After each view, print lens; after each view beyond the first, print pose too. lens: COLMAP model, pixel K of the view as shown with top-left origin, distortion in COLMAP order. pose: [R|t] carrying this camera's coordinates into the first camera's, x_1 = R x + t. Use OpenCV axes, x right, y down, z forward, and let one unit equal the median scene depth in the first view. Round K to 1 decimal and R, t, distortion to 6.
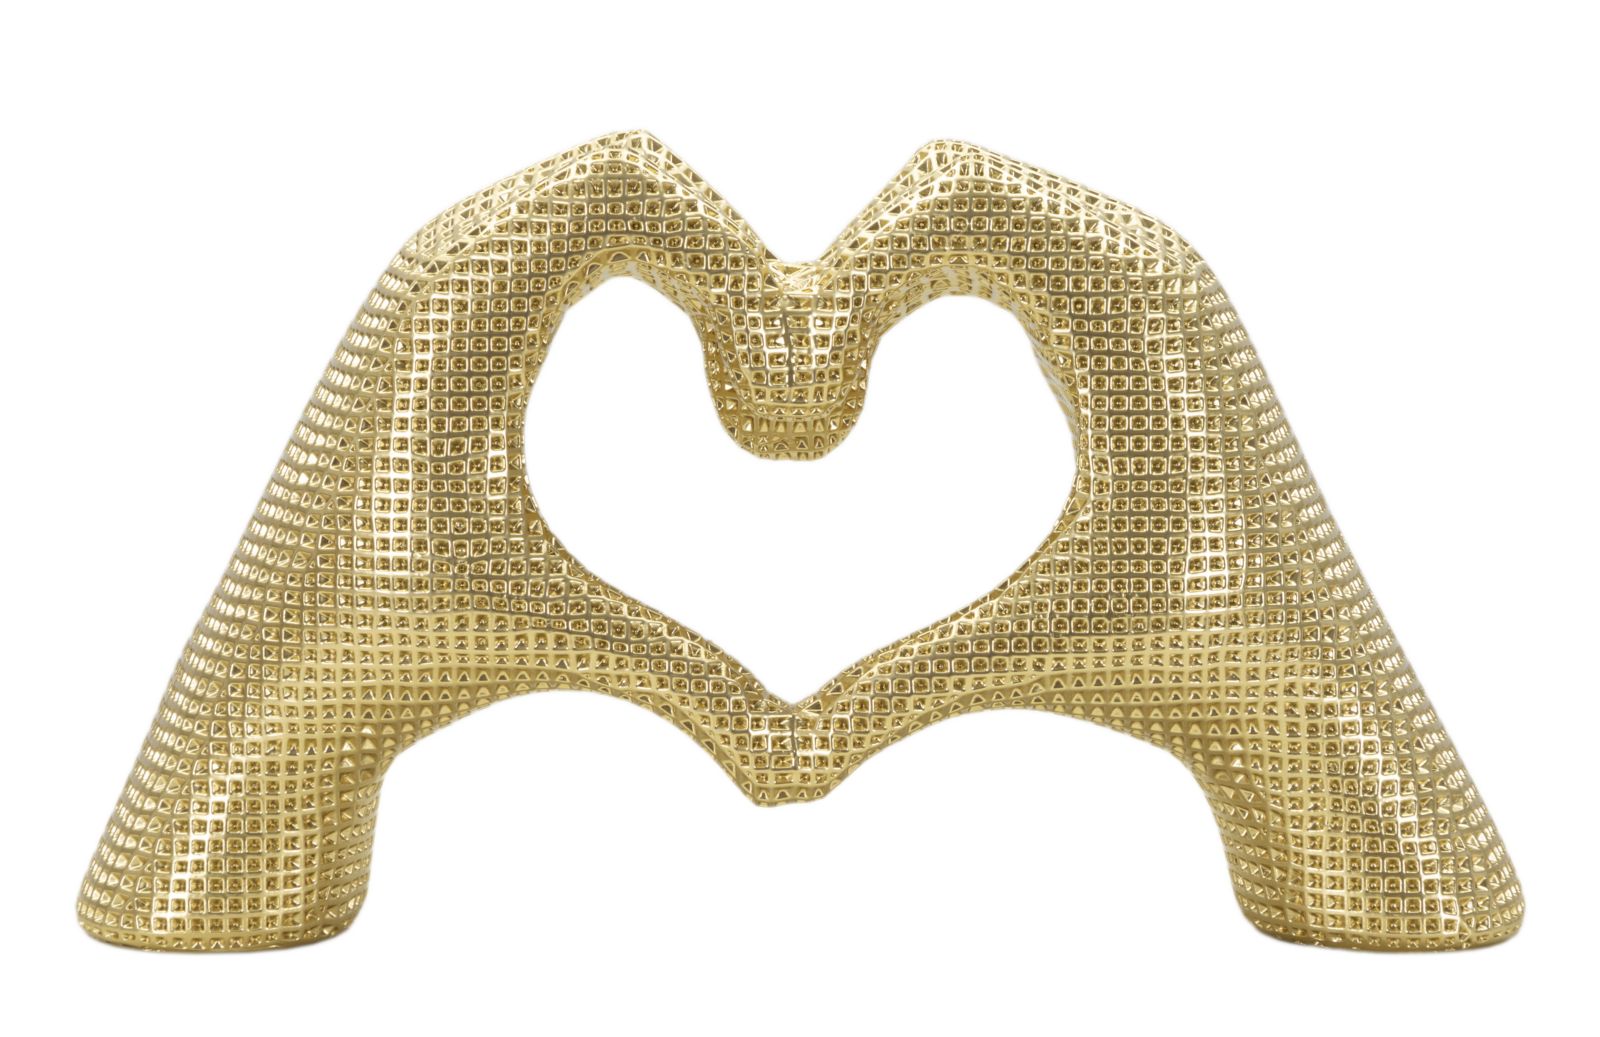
lens RADIAL K [[4981.1, 0, 800.0], [0, 4981.1, 518.5], [0, 0, 1]] dist [0.782200, -0.125428]
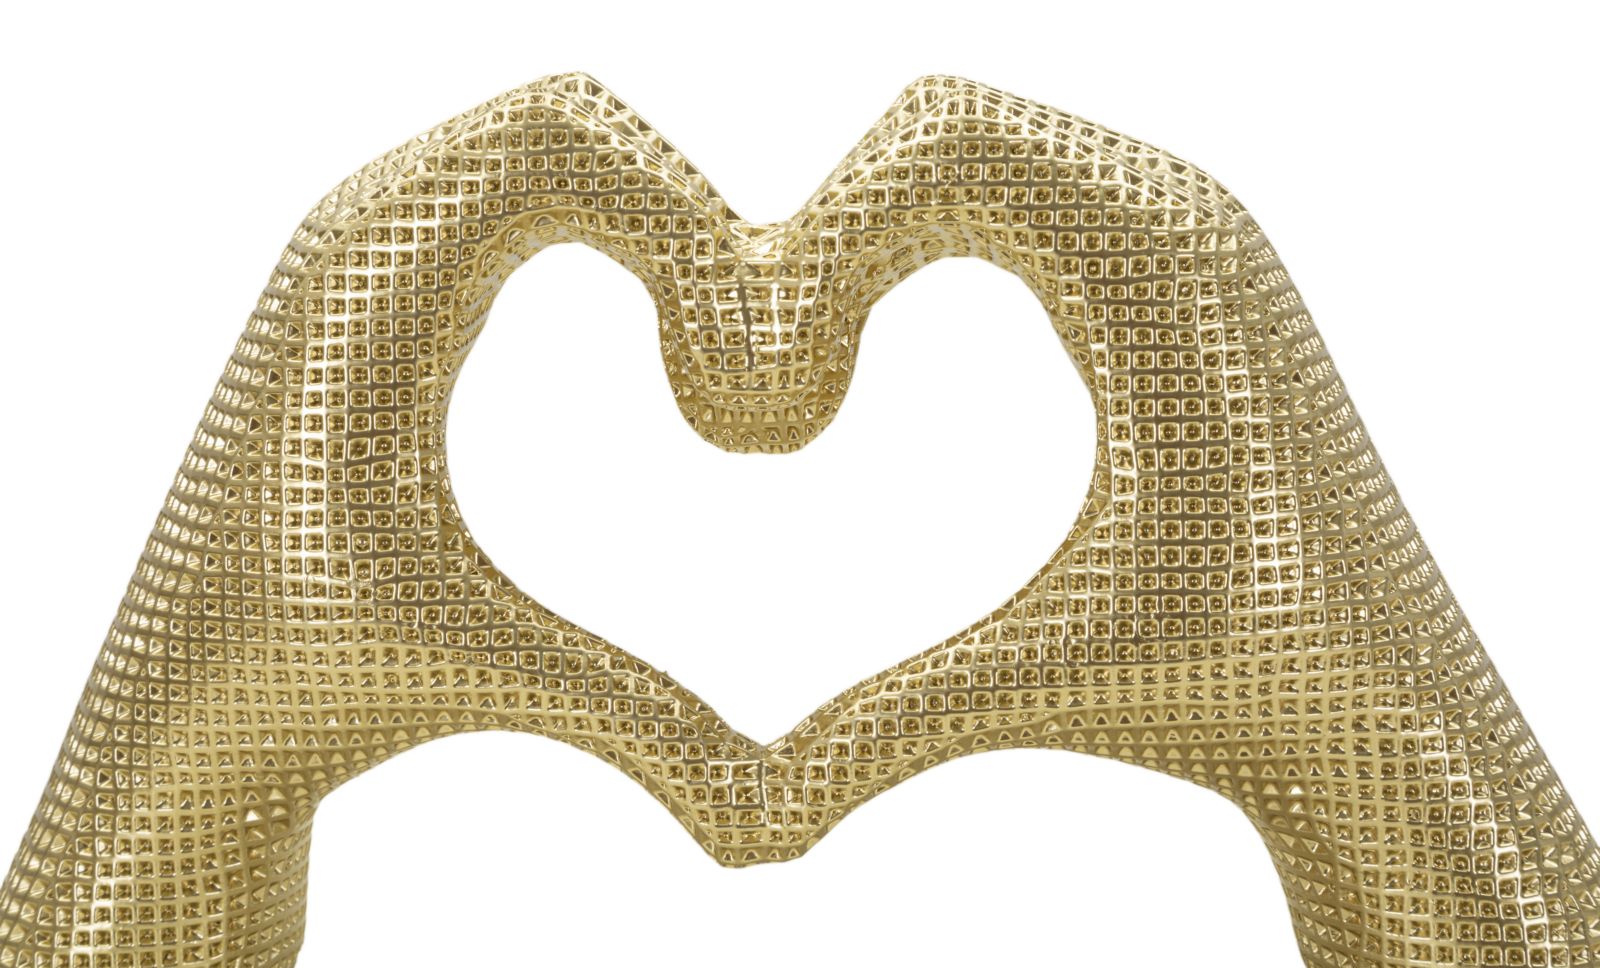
lens RADIAL K [[4967.4, 0, 655.7], [0, 4967.4, 483.3], [0, 0, 1]] dist [0.696887, 1.344214]
pose [[0.999024, -0.016648, -0.040911, 0.016121], [0.016686, 0.999861, 0.000587, -0.008254], [0.040896, -0.001269, 0.999163, 0.161643]]
